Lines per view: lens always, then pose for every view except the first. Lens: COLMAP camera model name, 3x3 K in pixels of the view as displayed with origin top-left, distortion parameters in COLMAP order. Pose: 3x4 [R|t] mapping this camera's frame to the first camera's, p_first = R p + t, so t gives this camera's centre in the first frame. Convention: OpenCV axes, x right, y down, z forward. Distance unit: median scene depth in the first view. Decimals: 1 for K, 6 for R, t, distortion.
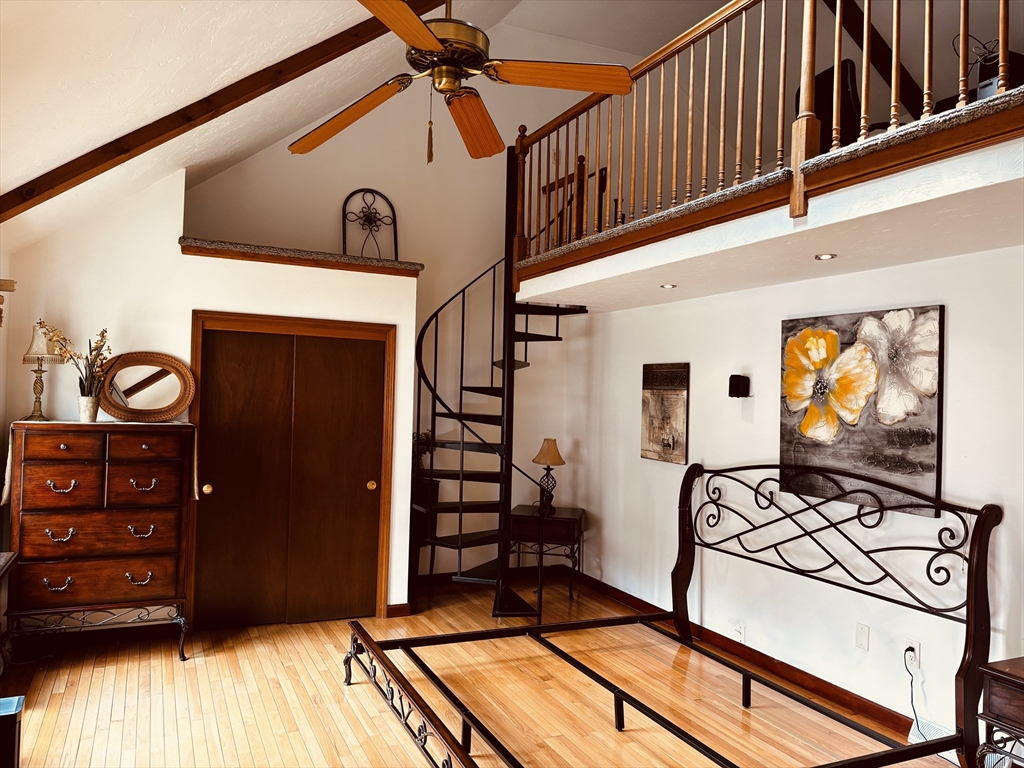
lens RADIAL K [[775.0, 0, 520.3], [0, 775.0, 382.9], [0, 0, 1]] dist [0.056067, -0.082669]
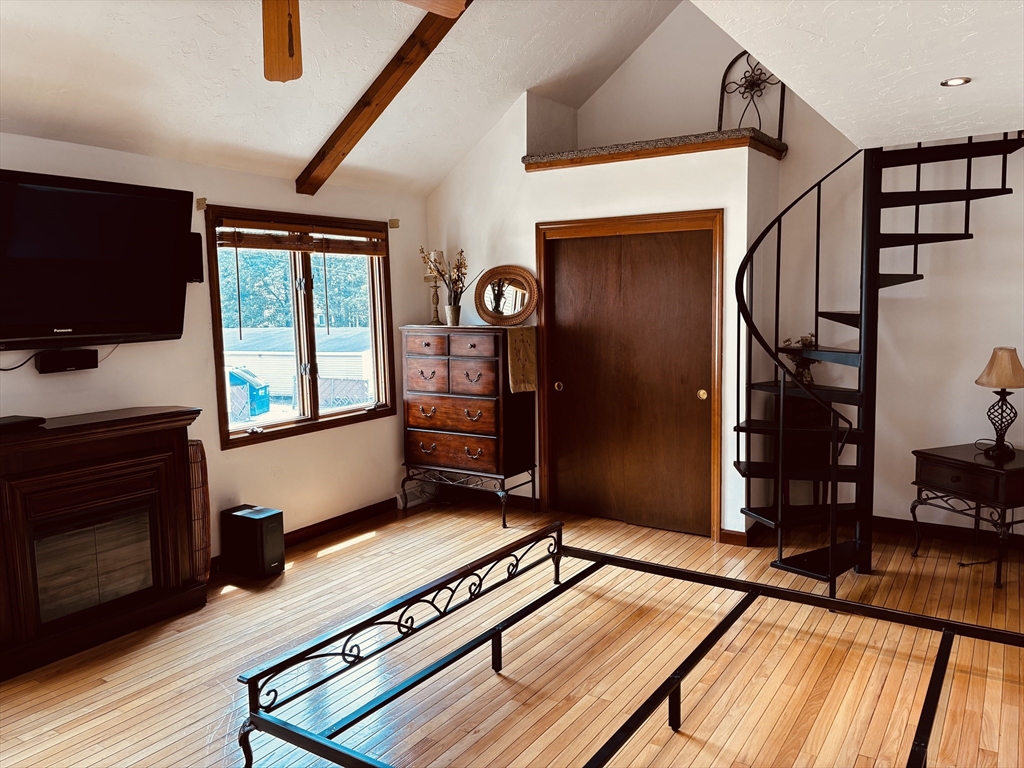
lens RADIAL K [[775.0, 0, 520.3], [0, 775.0, 382.9], [0, 0, 1]] dist [0.056067, -0.082669]
pose [[0.526634, 0.053457, -0.848409, 0.509008], [0.042675, 0.995100, 0.089189, 0.032320], [0.849020, -0.083176, 0.521773, 0.392085]]
